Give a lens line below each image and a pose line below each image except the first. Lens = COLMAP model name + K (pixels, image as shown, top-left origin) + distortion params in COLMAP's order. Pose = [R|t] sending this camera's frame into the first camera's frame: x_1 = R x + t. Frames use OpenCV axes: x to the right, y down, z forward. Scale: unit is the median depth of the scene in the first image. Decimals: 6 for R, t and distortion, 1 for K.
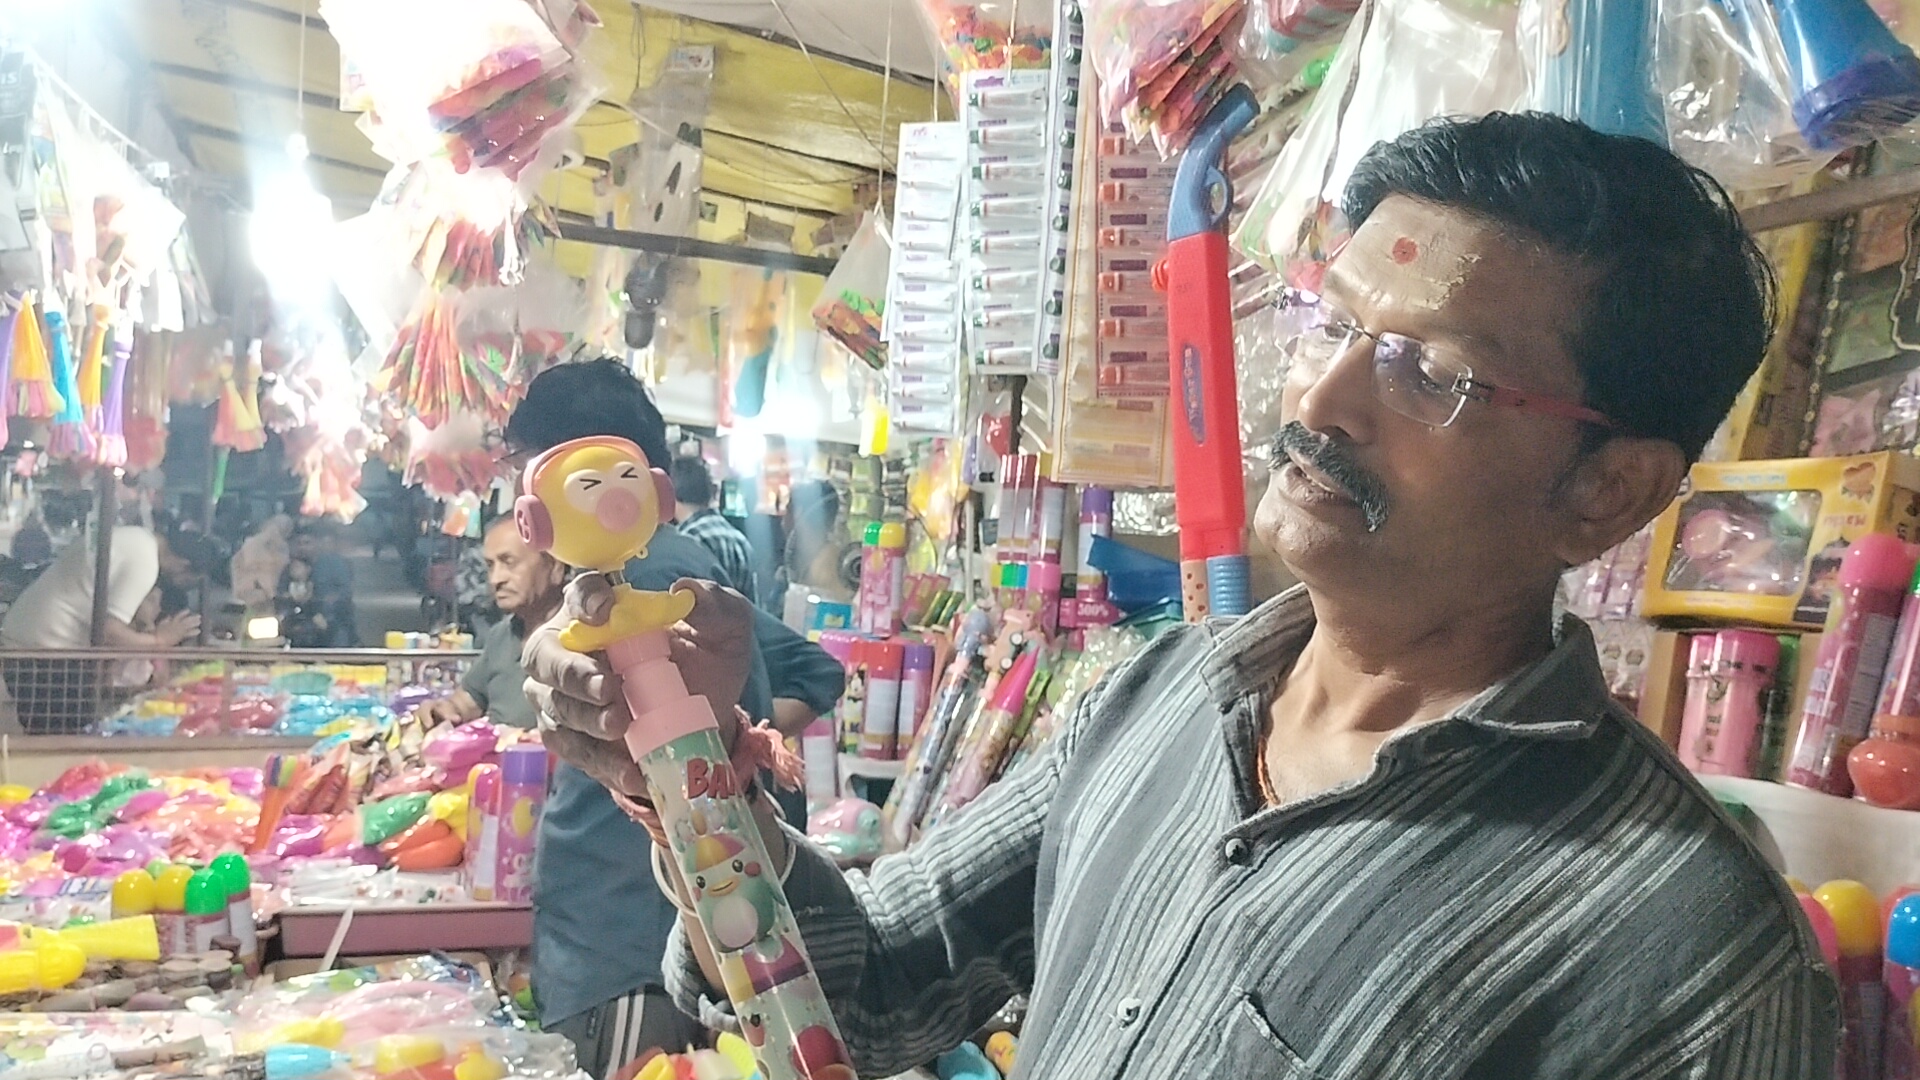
lens RADIAL K [[1680.6, 0, 955.1], [0, 1680.6, 519.7], [0, 0, 1]] dist [0.101570, -0.222595]
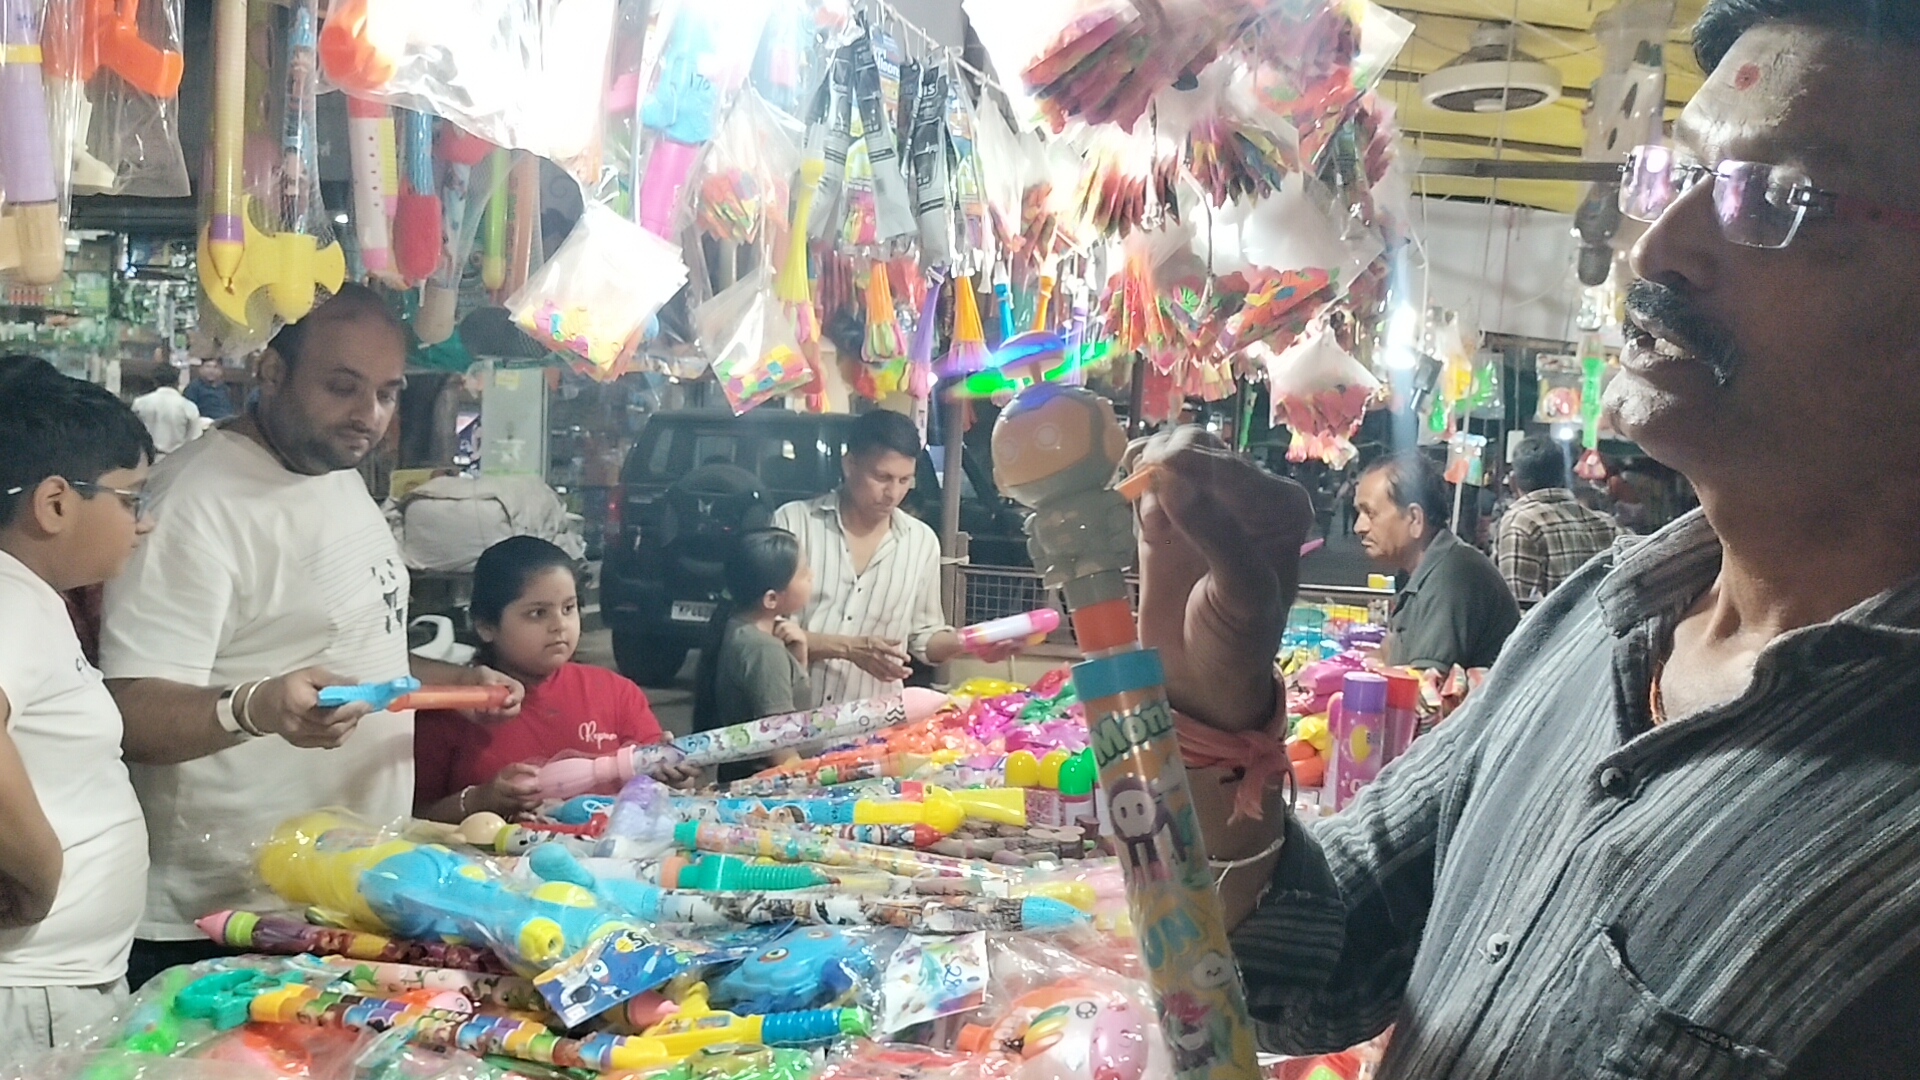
lens RADIAL K [[1673.9, 0, 951.4], [0, 1673.9, 518.1], [0, 0, 1]] dist [0.058921, -0.006320]
pose [[0.814850, 0.021282, -0.579281, 0.116345], [-0.005601, 0.999568, 0.028844, 0.008010], [0.579645, -0.020259, 0.814618, 0.015690]]
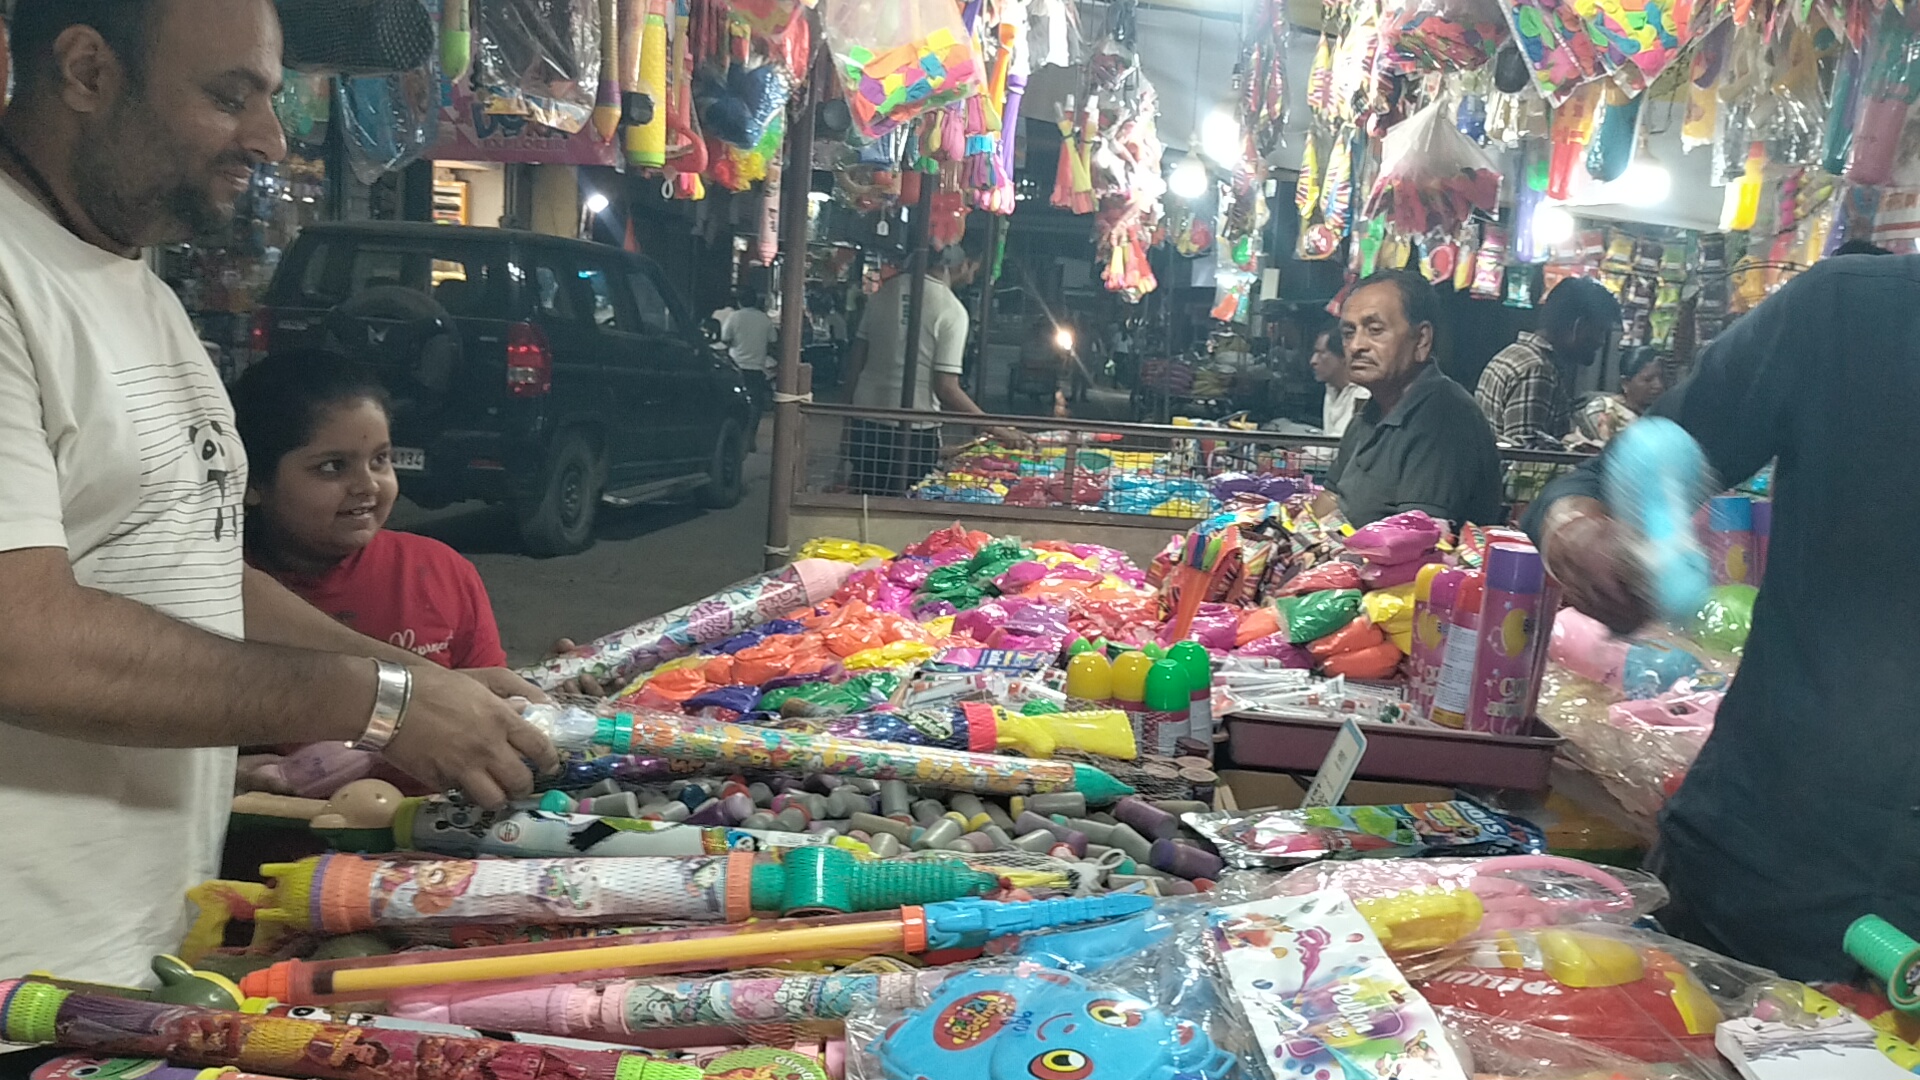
lens RADIAL K [[1663.9, 0, 961.1], [0, 1663.9, 517.2], [0, 0, 1]] dist [0.127797, -0.328532]
pose [[0.923222, 0.067643, -0.378267, -0.172501], [-0.023849, 0.992573, 0.119290, 0.027223], [0.383527, -0.101110, 0.917978, 0.145484]]
